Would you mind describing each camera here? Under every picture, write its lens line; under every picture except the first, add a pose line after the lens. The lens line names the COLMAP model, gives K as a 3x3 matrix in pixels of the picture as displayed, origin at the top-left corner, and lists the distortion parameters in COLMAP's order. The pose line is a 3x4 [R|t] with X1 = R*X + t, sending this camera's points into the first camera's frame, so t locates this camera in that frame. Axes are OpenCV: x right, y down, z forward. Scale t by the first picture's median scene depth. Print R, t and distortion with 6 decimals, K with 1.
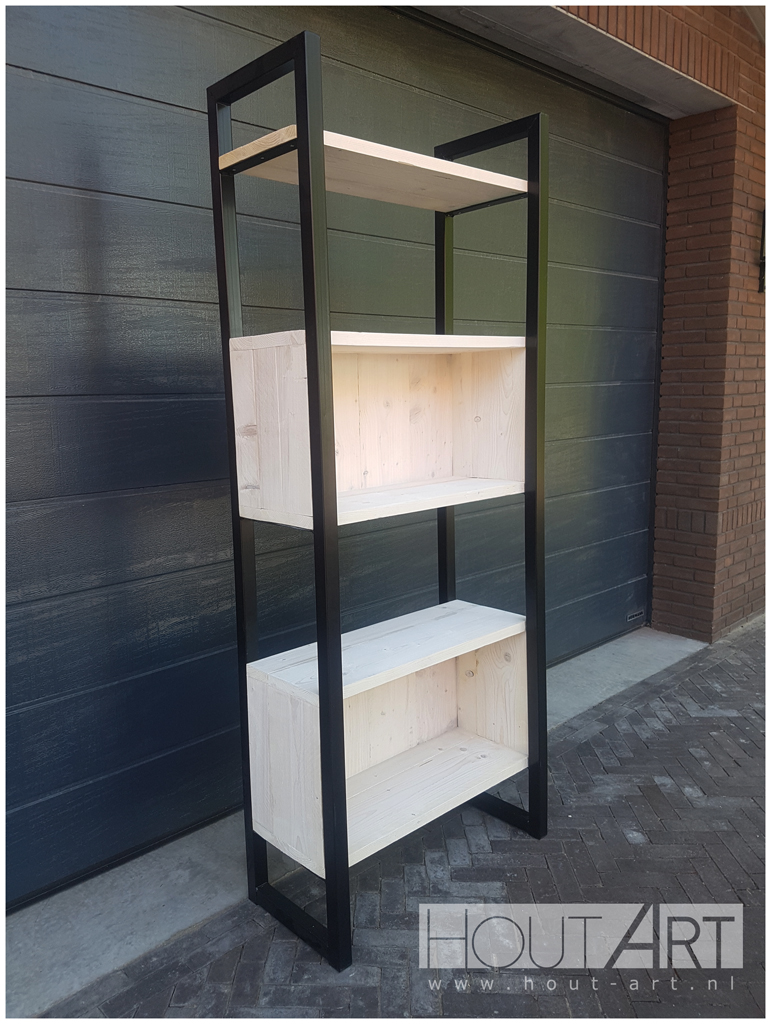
lens RADIAL K [[826.8, 0, 351.8], [0, 826.8, 512.2], [0, 0, 1]] dist [0.257580, -0.002047]
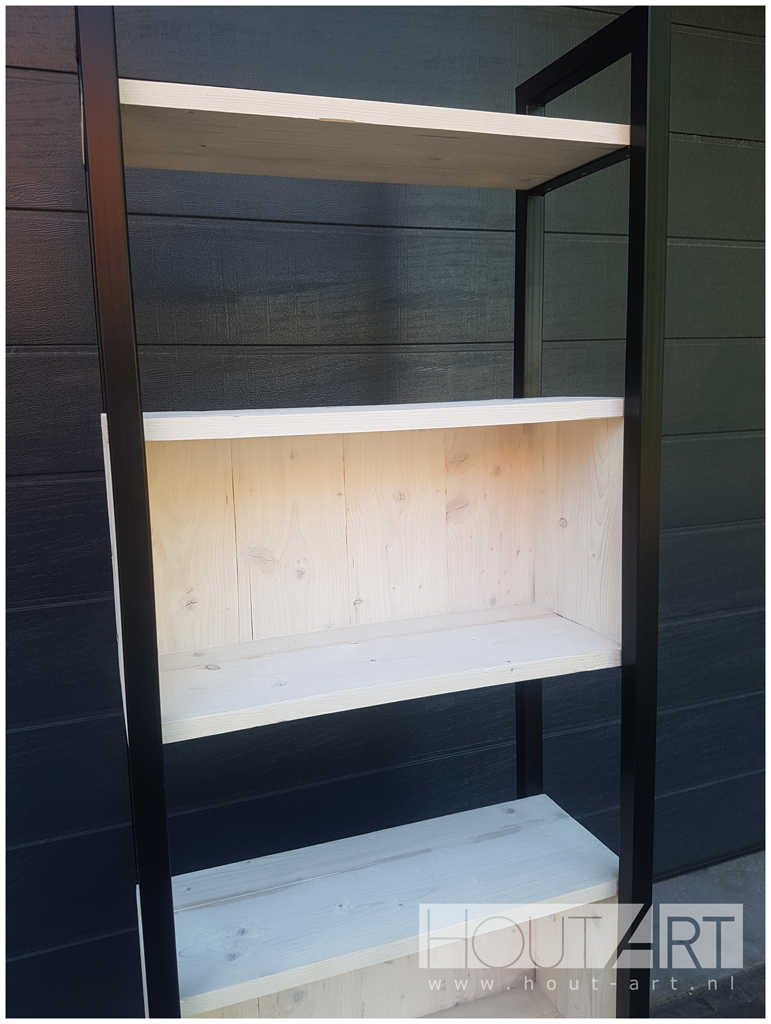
lens RADIAL K [[794.6, 0, 358.9], [0, 794.6, 498.4], [0, 0, 1]] dist [0.109804, 0.002323]
pose [[0.911612, 0.061342, -0.406448, 0.263787], [-0.055281, 0.998115, 0.026649, -0.144075], [0.407317, -0.001824, 0.913285, 0.434346]]
